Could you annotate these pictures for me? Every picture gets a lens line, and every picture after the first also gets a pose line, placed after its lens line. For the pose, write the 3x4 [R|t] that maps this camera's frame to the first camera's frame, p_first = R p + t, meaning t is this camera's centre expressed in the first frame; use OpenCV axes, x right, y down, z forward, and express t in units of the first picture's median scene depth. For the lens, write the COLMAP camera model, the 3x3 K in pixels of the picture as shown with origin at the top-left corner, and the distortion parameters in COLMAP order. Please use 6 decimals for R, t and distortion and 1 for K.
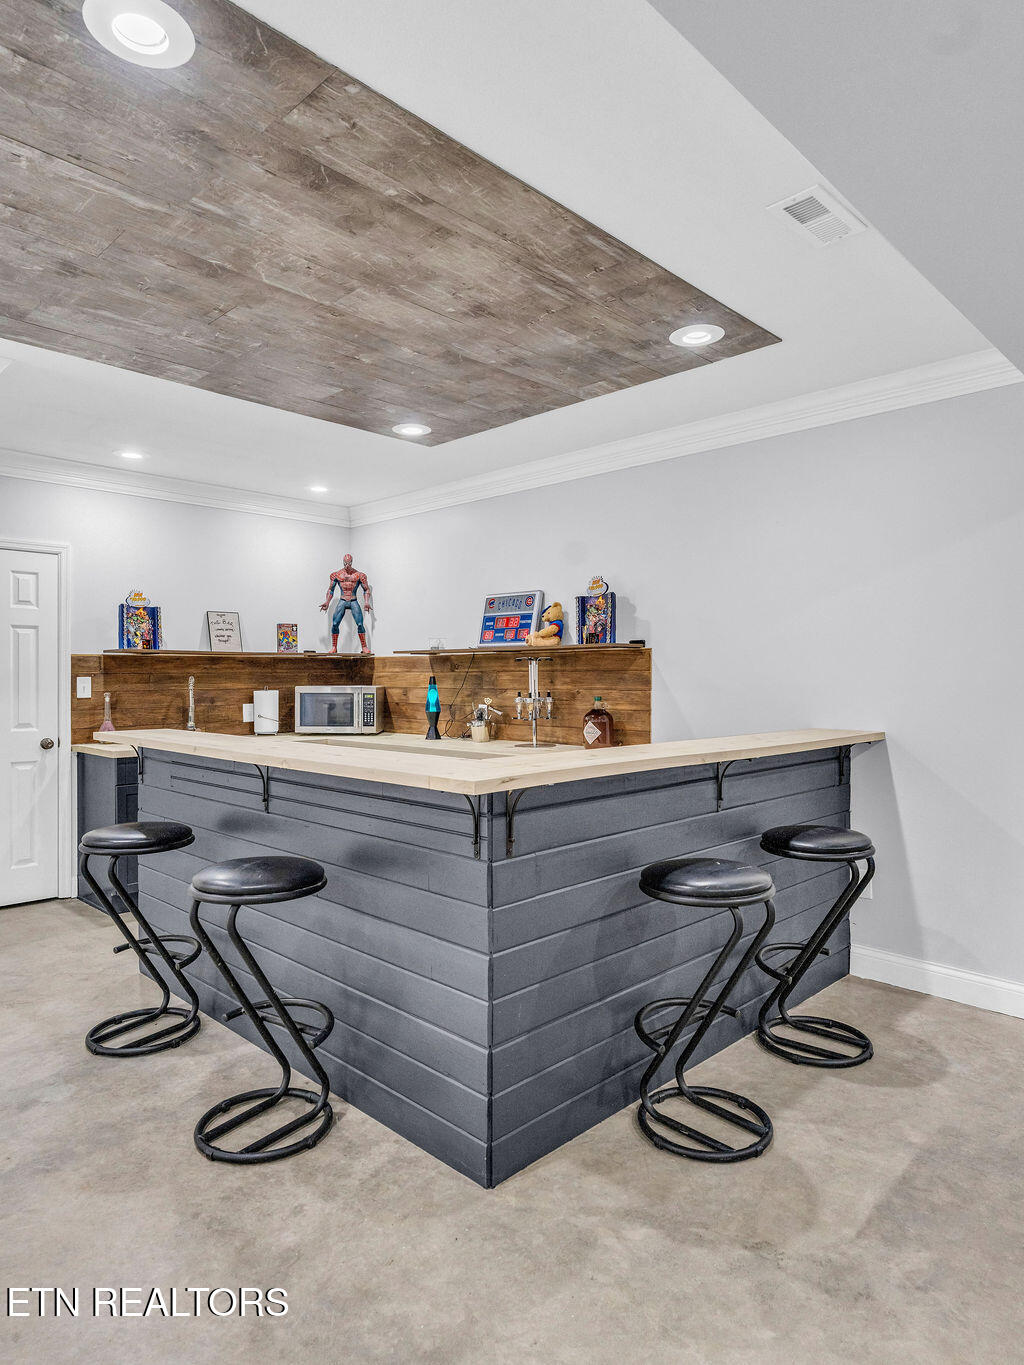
lens RADIAL K [[842.4, 0, 512.0], [0, 842.4, 682.5], [0, 0, 1]] dist [-0.006293, -0.001865]
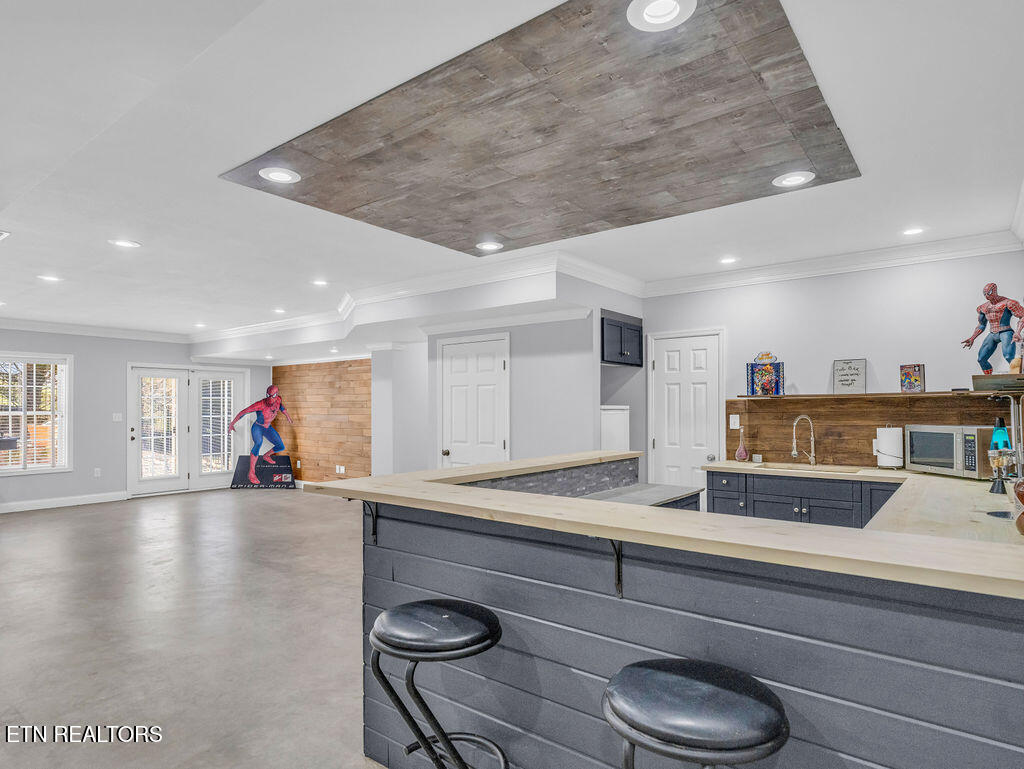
lens RADIAL K [[590.1, 0, 512.0], [0, 590.1, 384.5], [0, 0, 1]] dist [-0.005921, -0.001128]
pose [[0.110870, -0.041465, -0.992970, 0.477341], [-0.002998, 0.999111, -0.042056, -0.015118], [0.993830, 0.007640, 0.110647, 0.502427]]
